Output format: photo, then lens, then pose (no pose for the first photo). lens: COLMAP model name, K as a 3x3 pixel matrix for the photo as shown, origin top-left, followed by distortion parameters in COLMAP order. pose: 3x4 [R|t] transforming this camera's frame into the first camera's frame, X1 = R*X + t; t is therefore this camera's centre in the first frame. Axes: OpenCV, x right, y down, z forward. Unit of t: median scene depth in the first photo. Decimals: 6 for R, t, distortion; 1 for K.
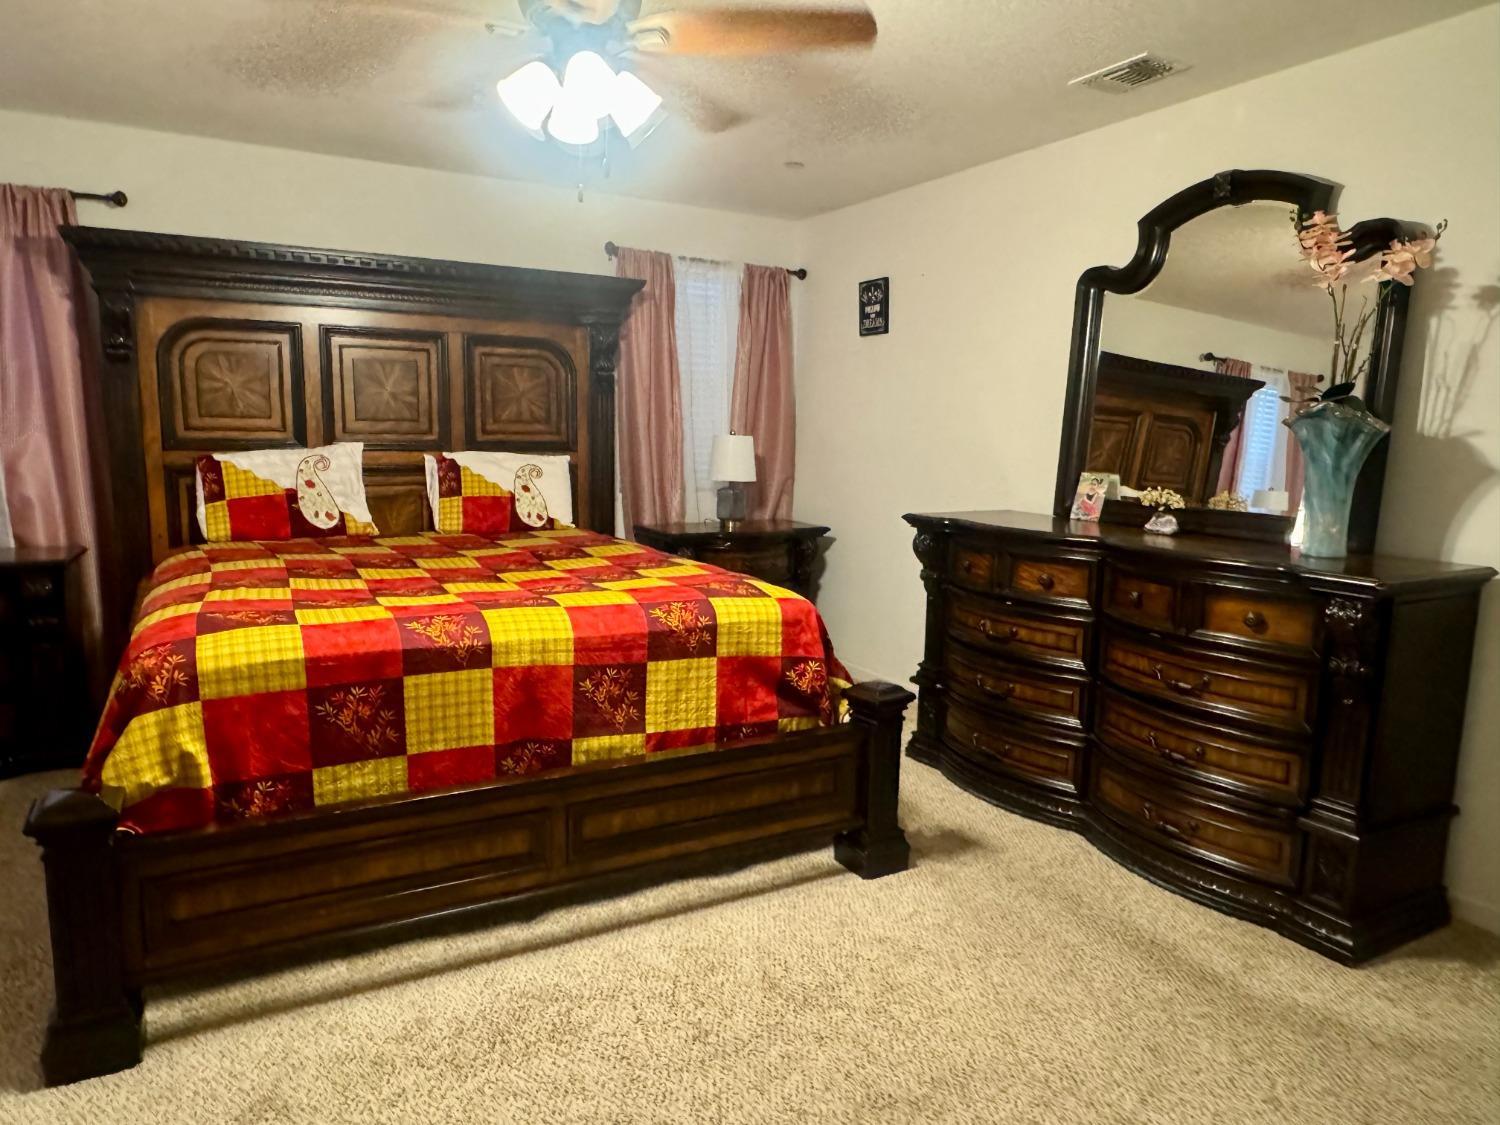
lens RADIAL K [[928.3, 0, 750.0], [0, 928.3, 562.5], [0, 0, 1]] dist [0.002175, -0.000479]
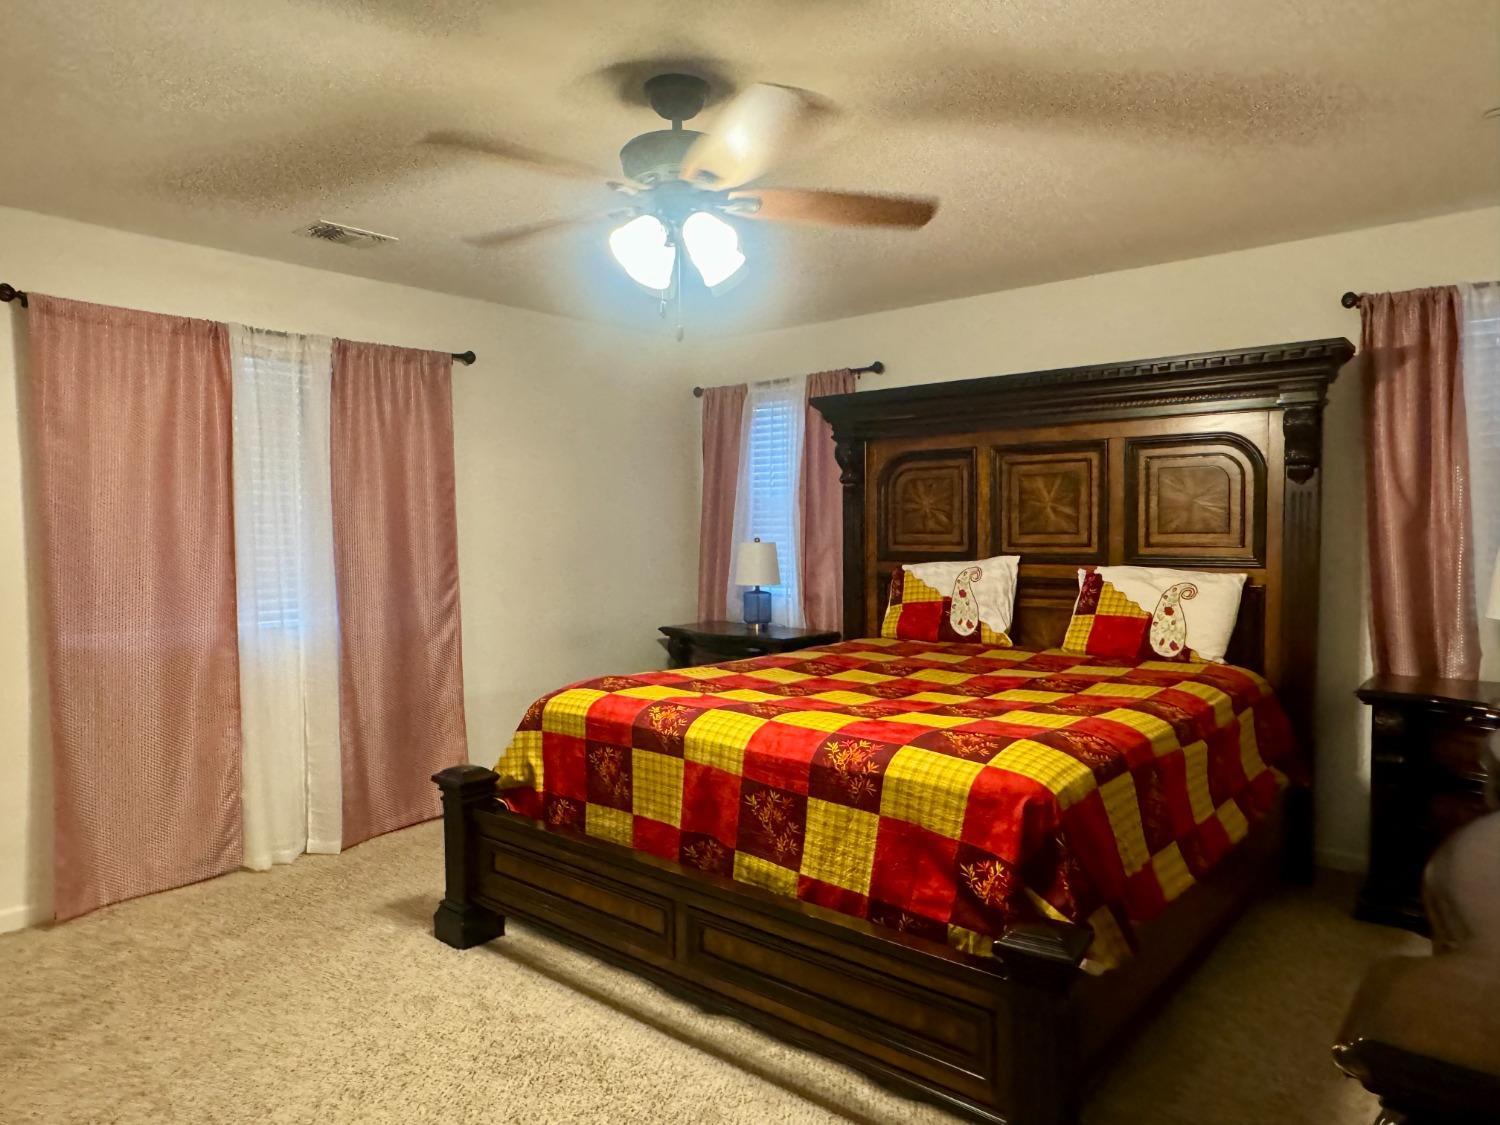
lens RADIAL K [[960.7, 0, 750.0], [0, 960.7, 562.5], [0, 0, 1]] dist [-0.000813, -0.002065]
pose [[0.372301, 0.014427, -0.928000, 0.723784], [-0.121414, 0.992044, -0.033287, -0.081398], [0.920136, 0.125065, 0.371090, 0.542479]]
